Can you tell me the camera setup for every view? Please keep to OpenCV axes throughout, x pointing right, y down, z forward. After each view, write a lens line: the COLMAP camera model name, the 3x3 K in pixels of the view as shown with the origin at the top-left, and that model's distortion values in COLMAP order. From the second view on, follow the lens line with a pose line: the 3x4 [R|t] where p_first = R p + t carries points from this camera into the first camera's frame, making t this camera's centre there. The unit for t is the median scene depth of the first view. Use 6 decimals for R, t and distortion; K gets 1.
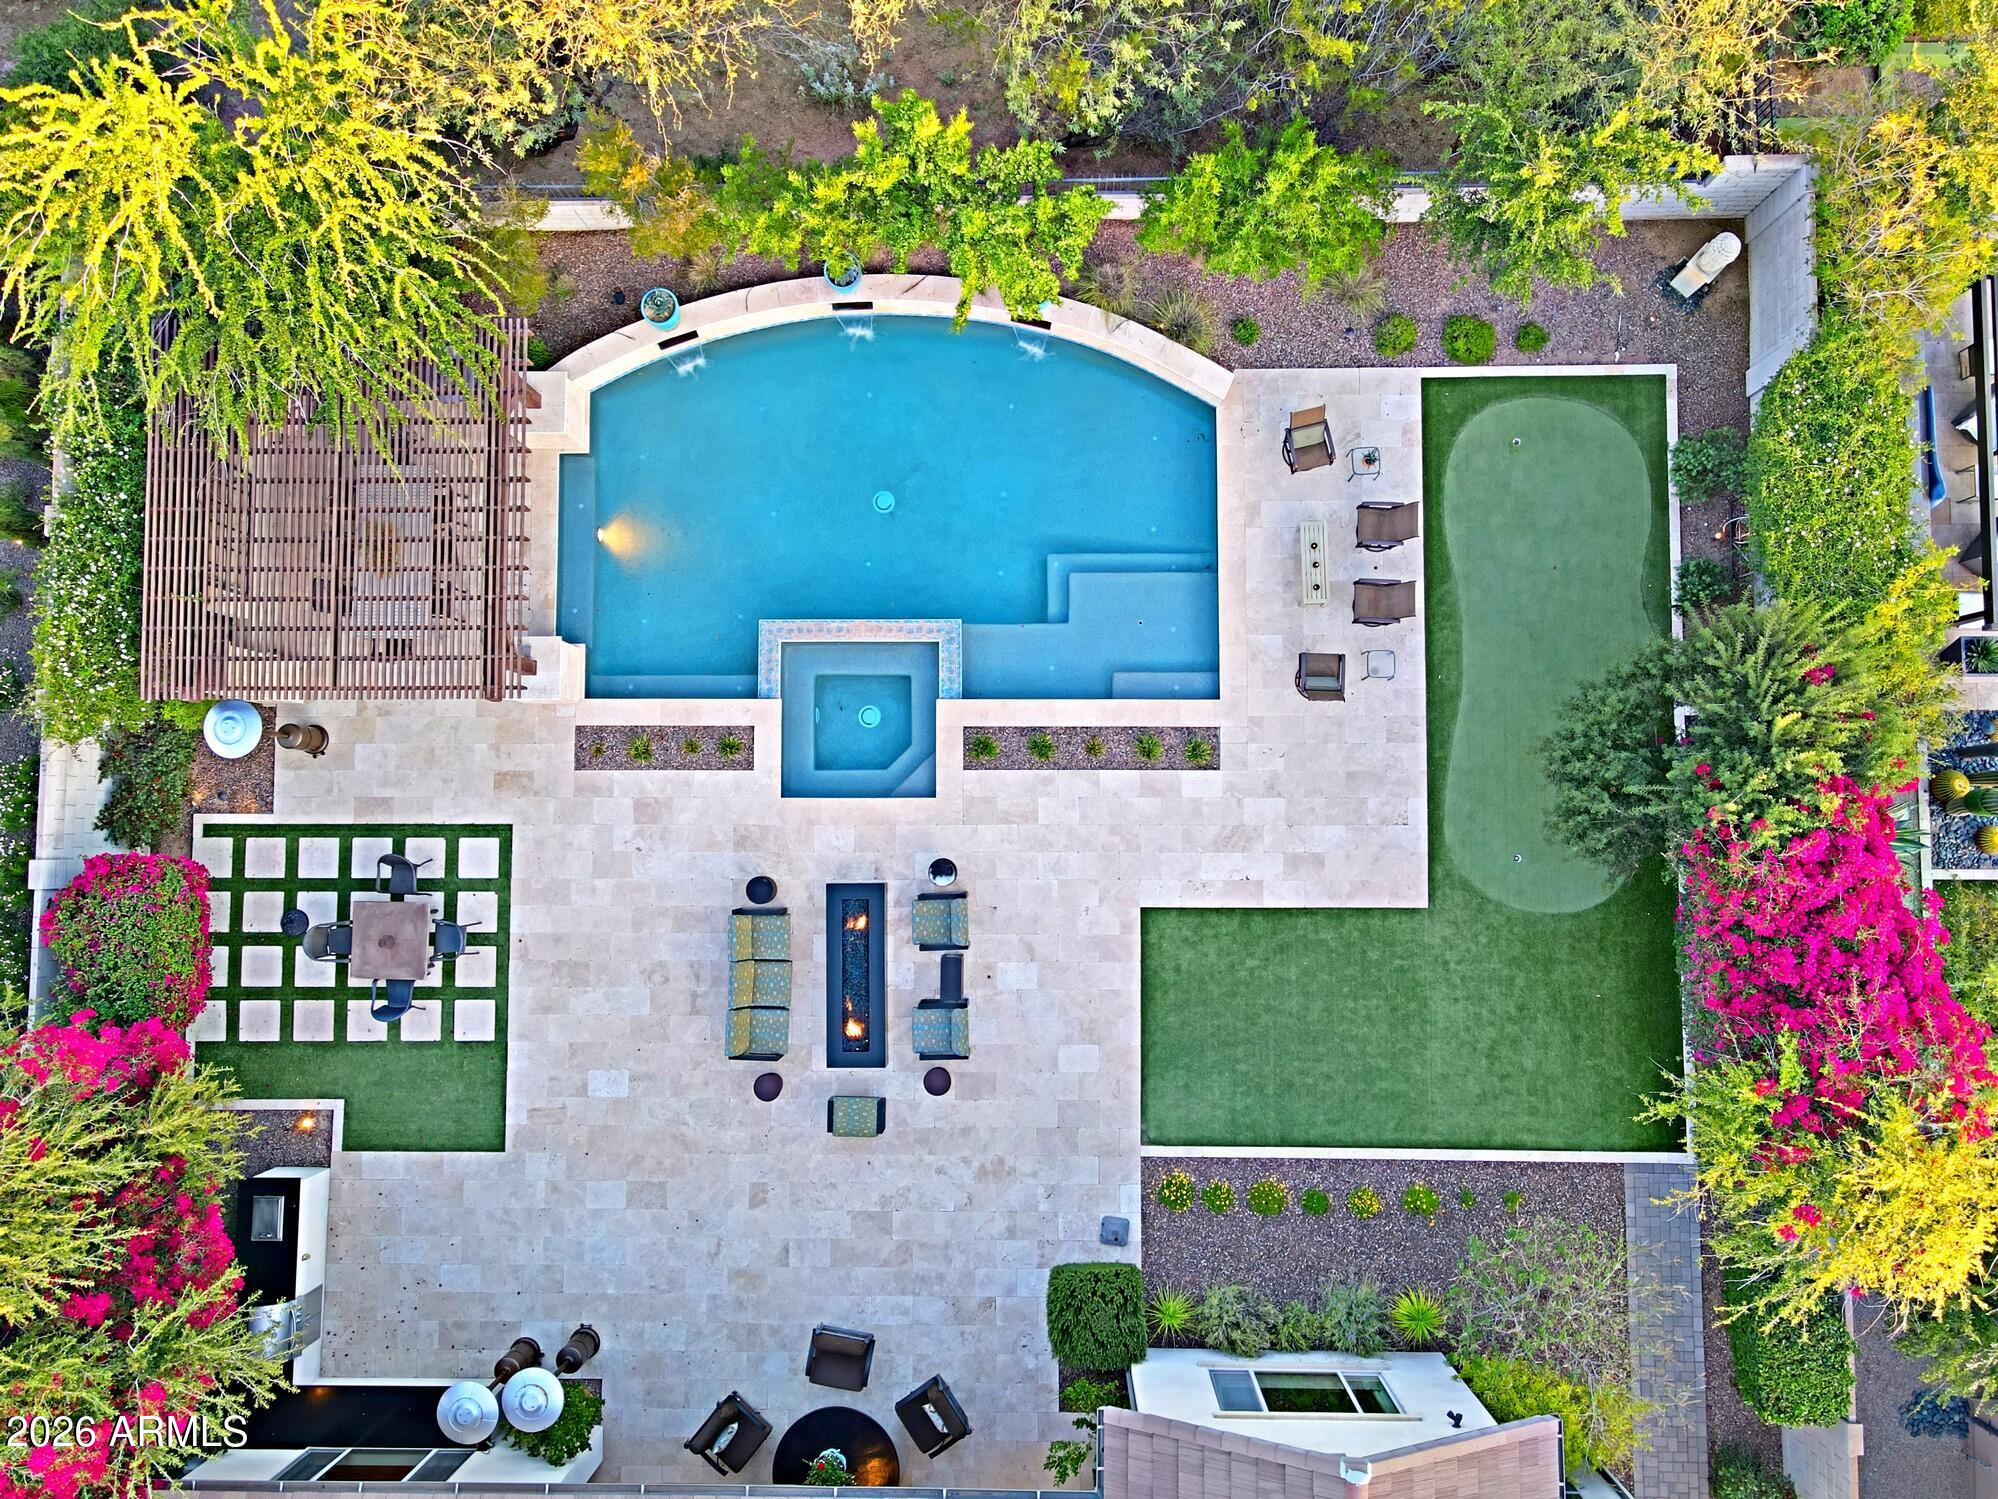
lens RADIAL K [[1460.1, 0, 1002.4], [0, 1460.1, 756.0], [0, 0, 1]] dist [0.010601, 0.010338]
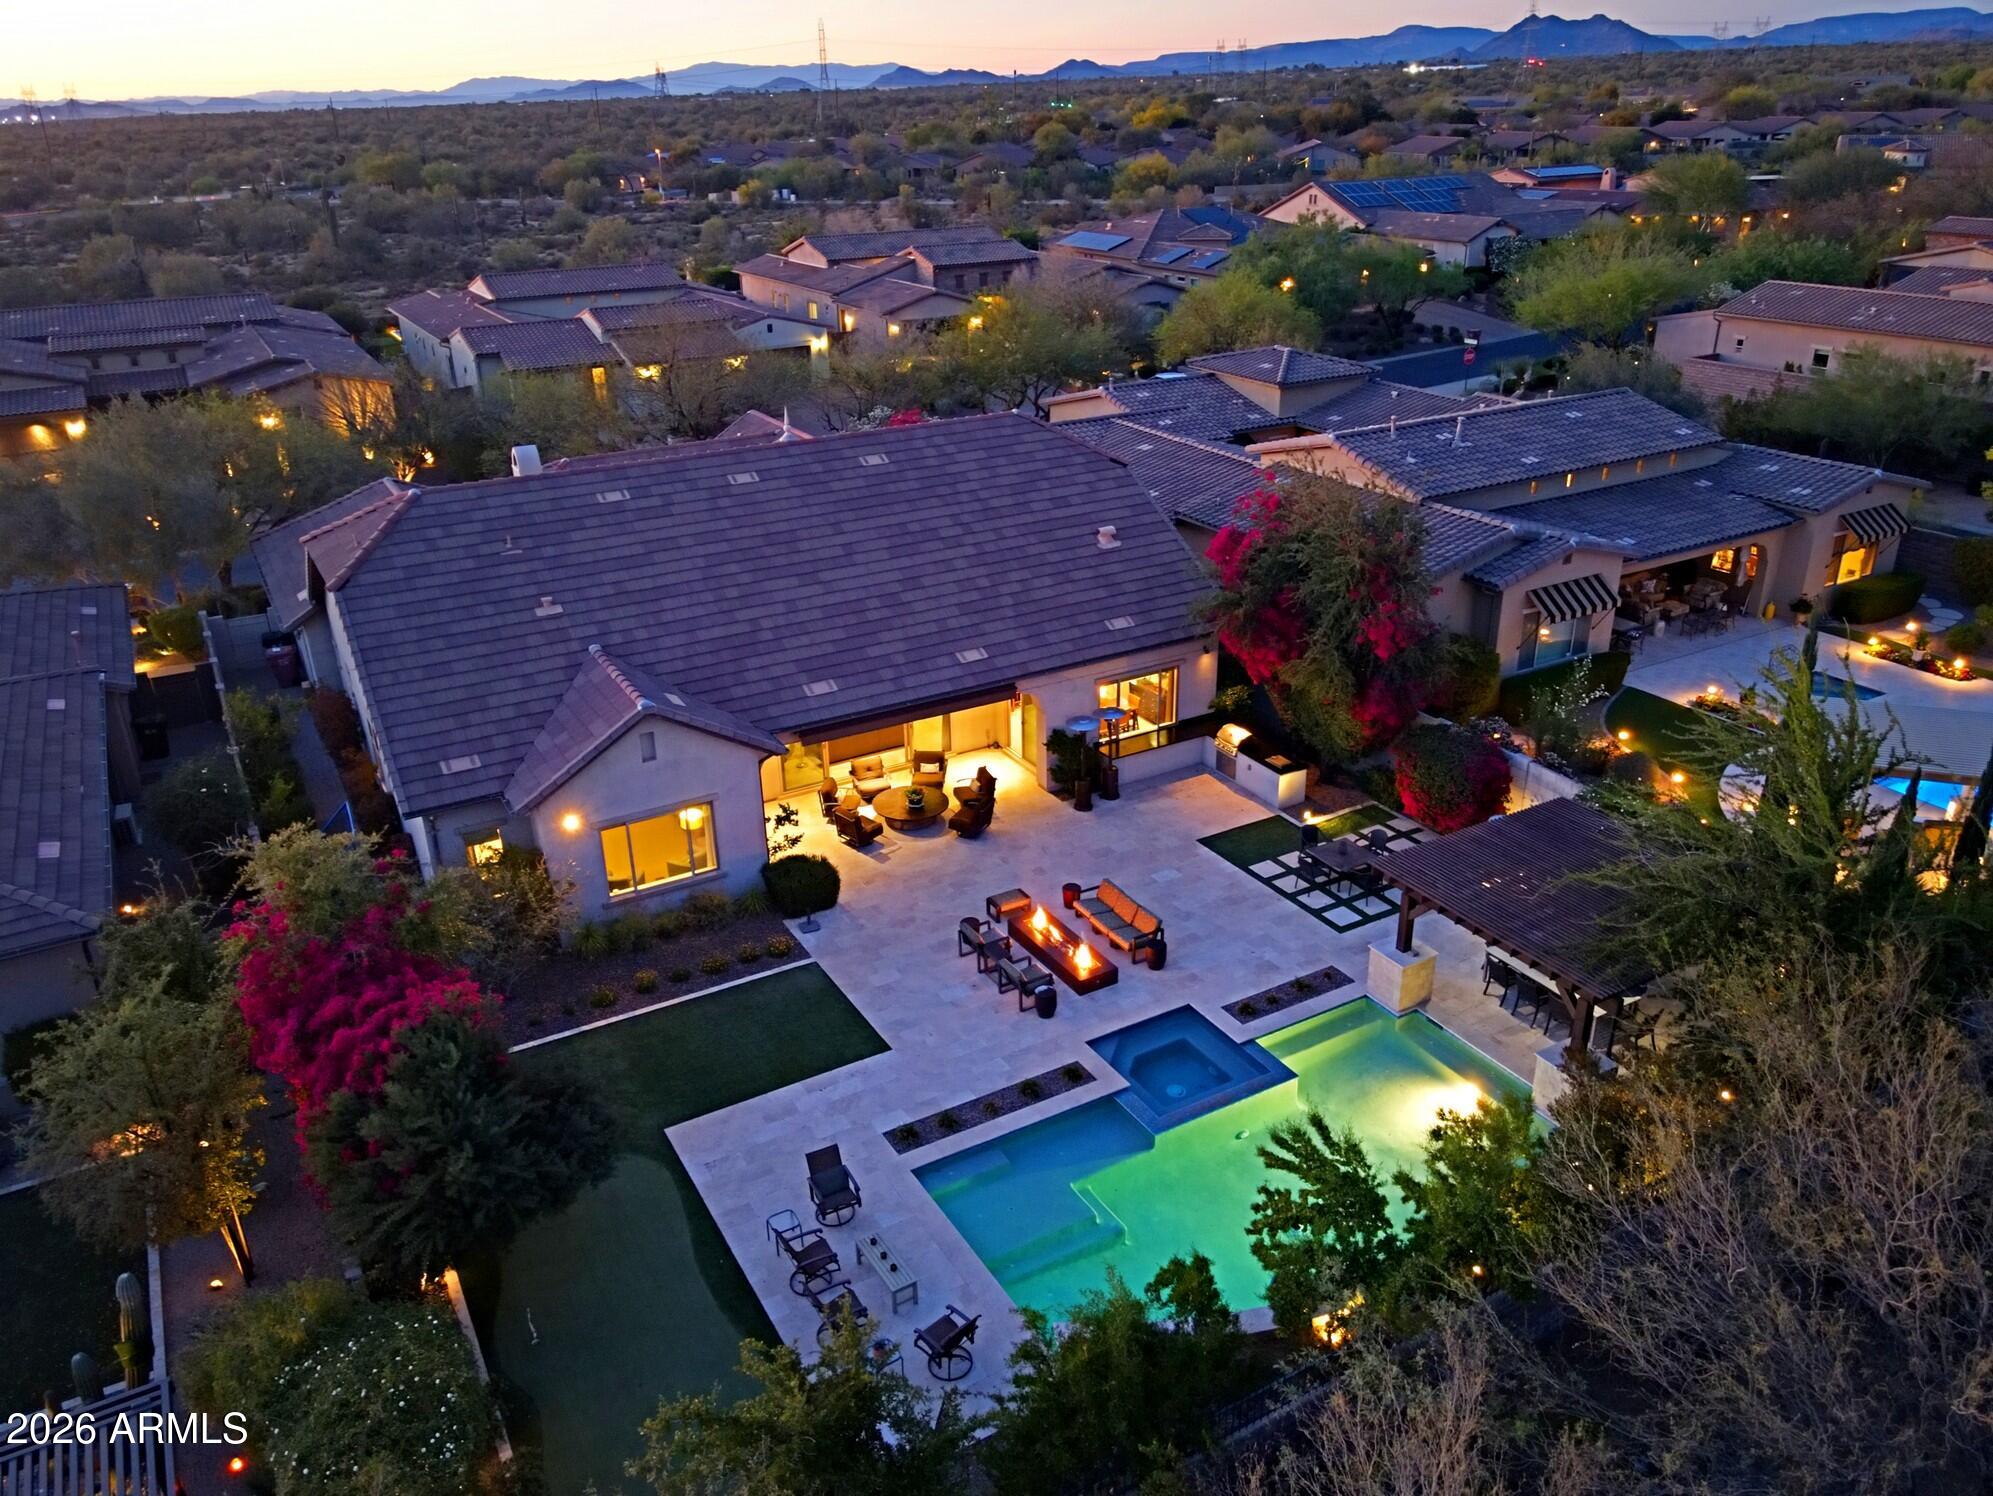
lens RADIAL K [[1461.3, 0, 992.8], [0, 1461.3, 748.7], [0, 0, 1]] dist [-0.012642, 0.070764]
pose [[-0.867704, 0.251293, -0.428883, 0.475185], [-0.490108, -0.288504, 0.822532, -0.854639], [0.082962, 0.923914, 0.373497, 0.321843]]
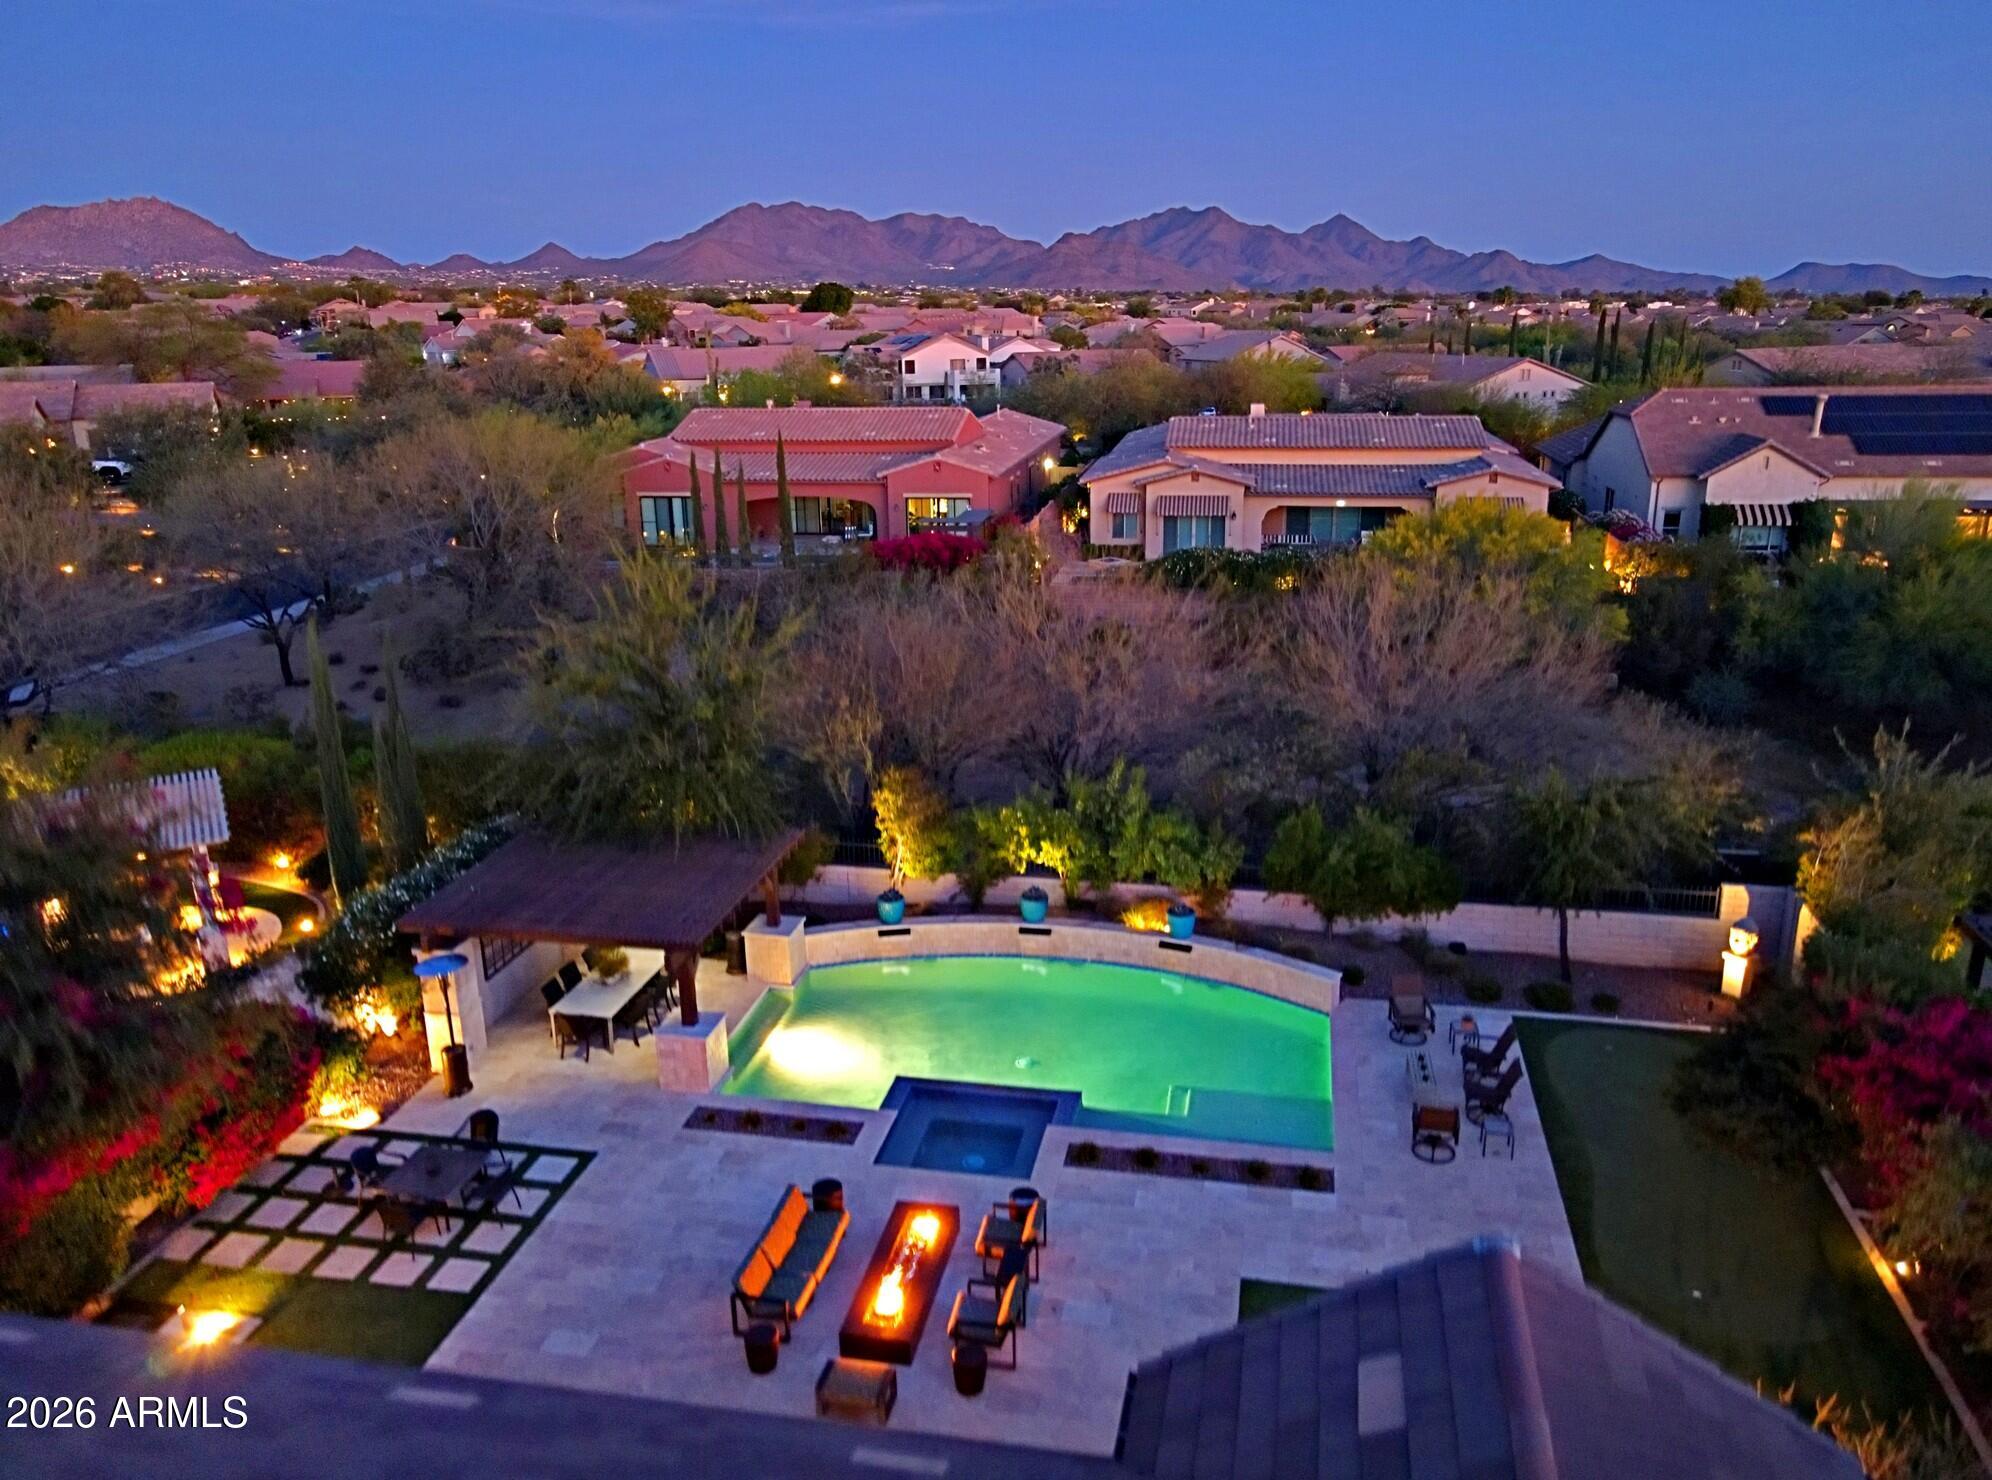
lens RADIAL K [[1466.2, 0, 999.8], [0, 1466.2, 738.7], [0, 0, 1]] dist [0.007209, 0.007227]
pose [[0.979988, 0.073257, -0.185087, 0.091358], [-0.199017, 0.341840, -0.918443, 0.810371], [-0.004012, 0.936899, 0.349578, 0.398206]]
